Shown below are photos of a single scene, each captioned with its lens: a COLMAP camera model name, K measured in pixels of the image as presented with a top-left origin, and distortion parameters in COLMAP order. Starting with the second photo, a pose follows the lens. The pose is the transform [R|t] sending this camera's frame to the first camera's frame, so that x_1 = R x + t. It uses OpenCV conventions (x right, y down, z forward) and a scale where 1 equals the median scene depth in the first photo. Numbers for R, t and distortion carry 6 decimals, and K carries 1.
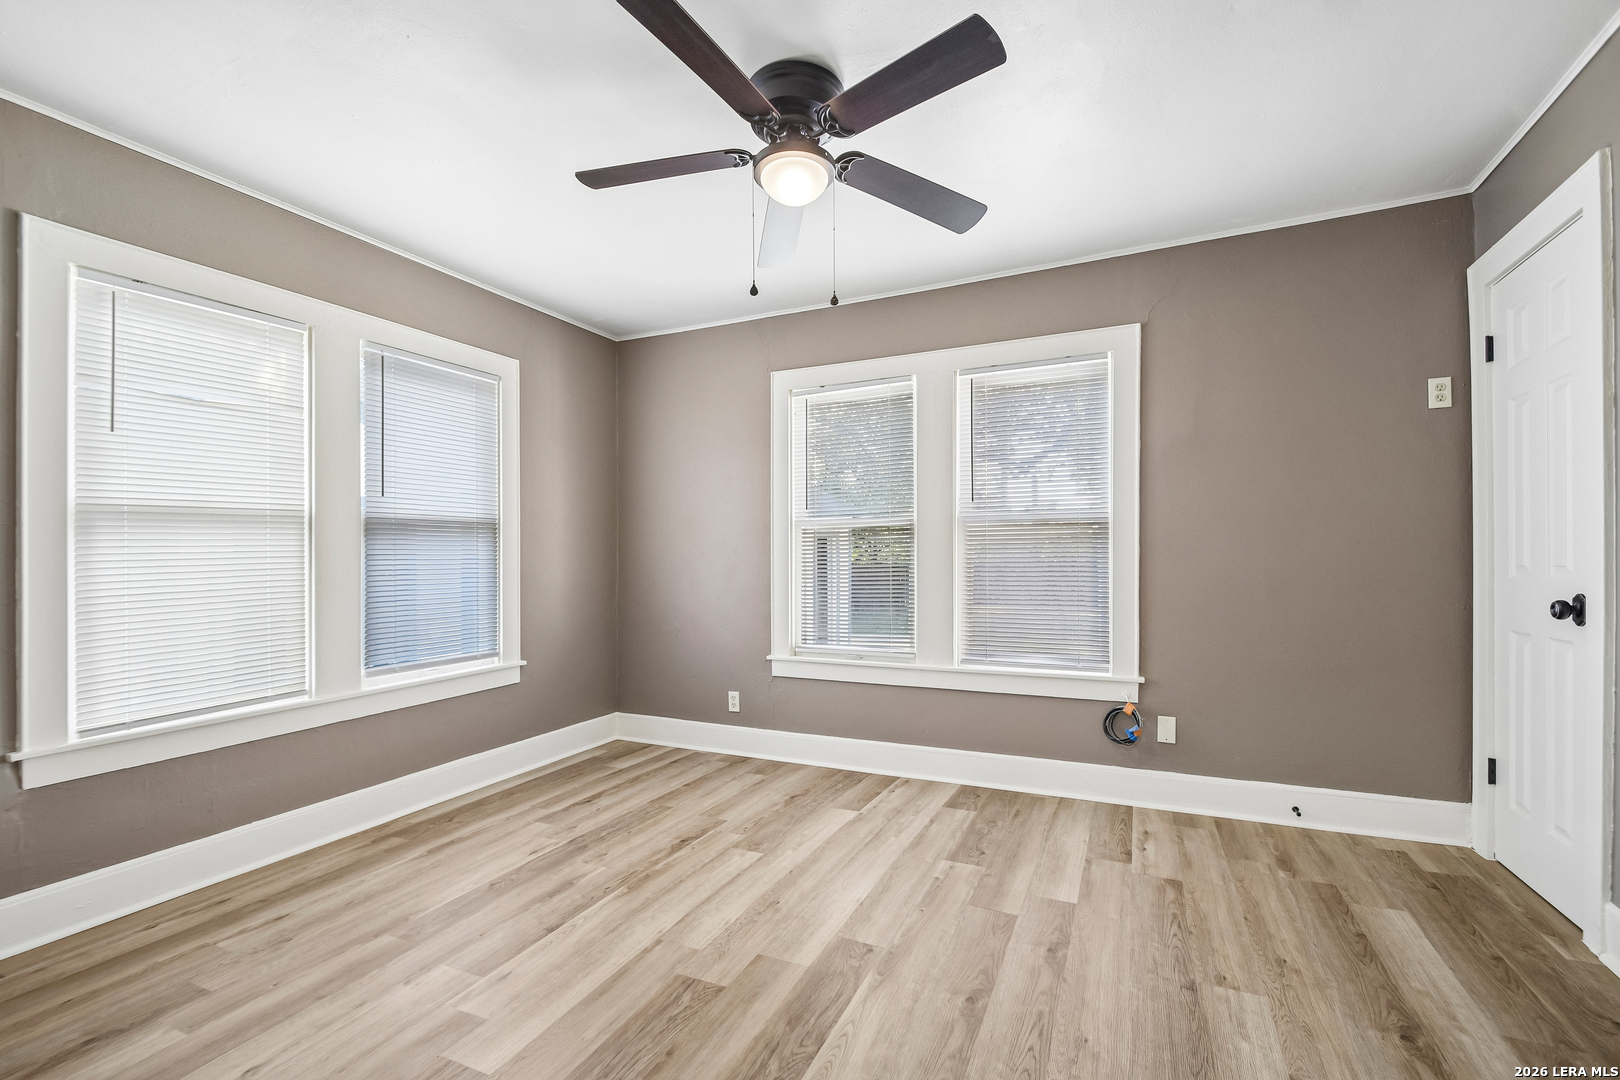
lens RADIAL K [[712.2, 0, 806.1], [0, 712.2, 567.4], [0, 0, 1]] dist [0.016613, -0.012859]
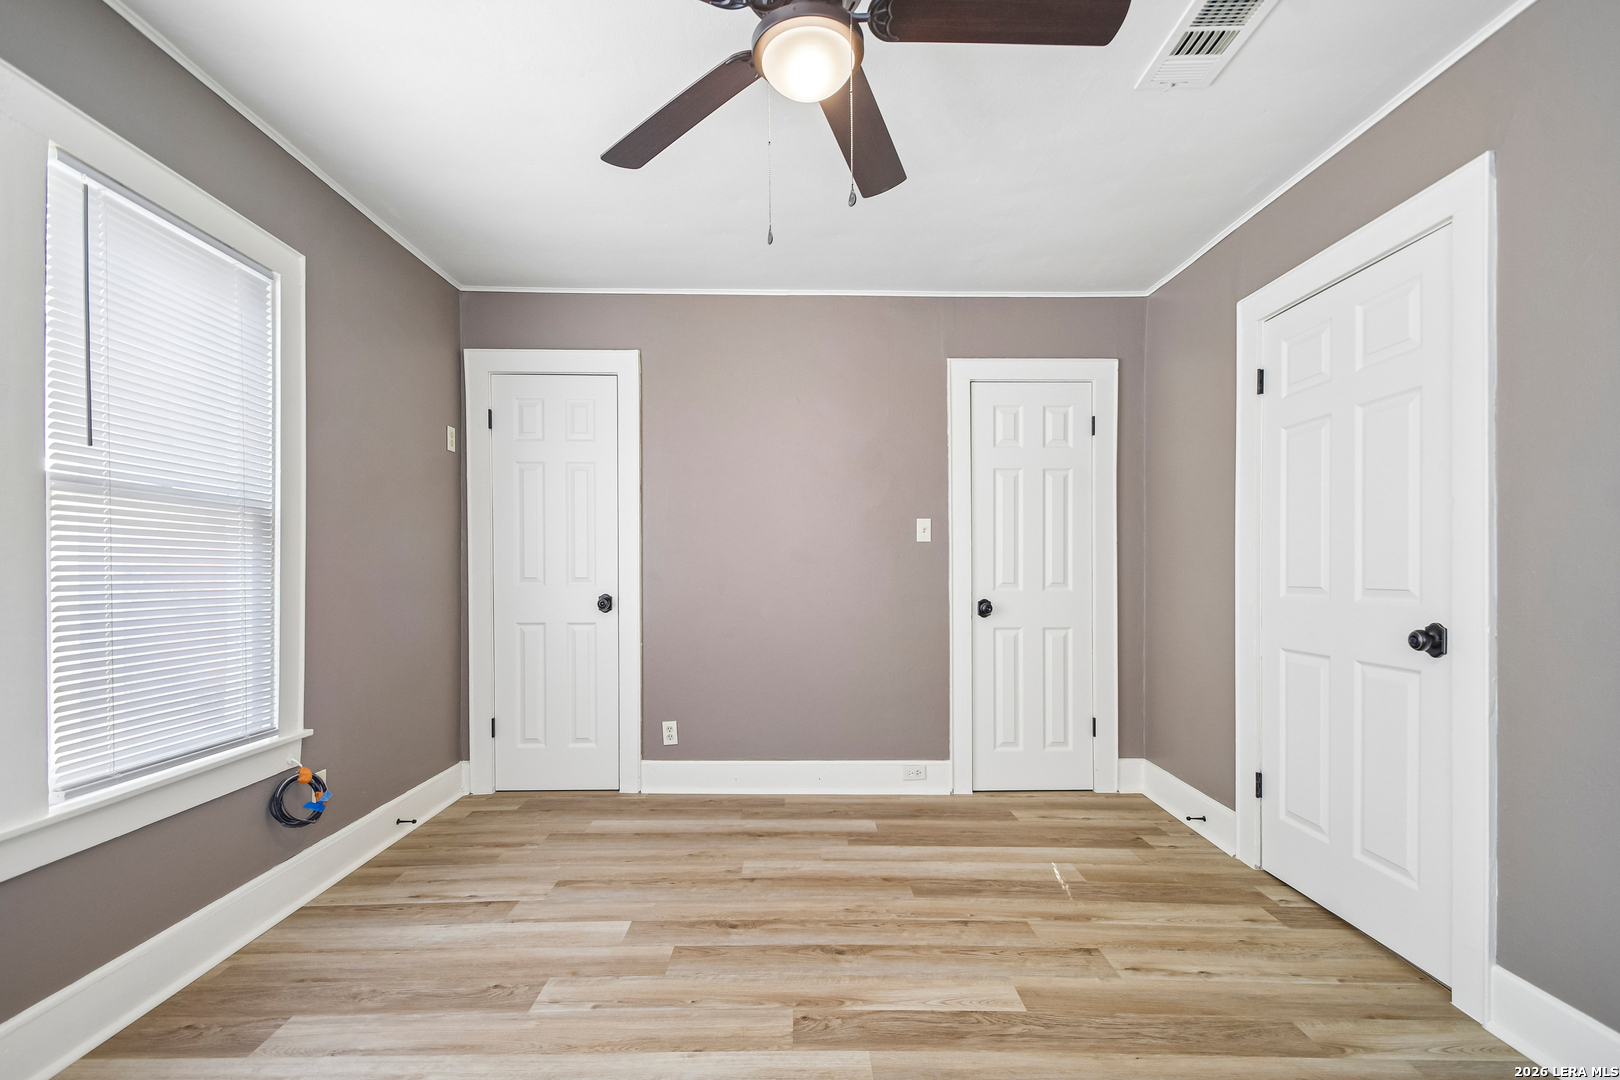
lens RADIAL K [[712.2, 0, 806.1], [0, 712.2, 567.4], [0, 0, 1]] dist [0.016613, -0.012859]
pose [[-0.437007, 0.009462, 0.899408, -0.558385], [0.003485, 0.999955, -0.008826, -0.008510], [-0.899451, -0.000723, -0.437020, 1.091826]]
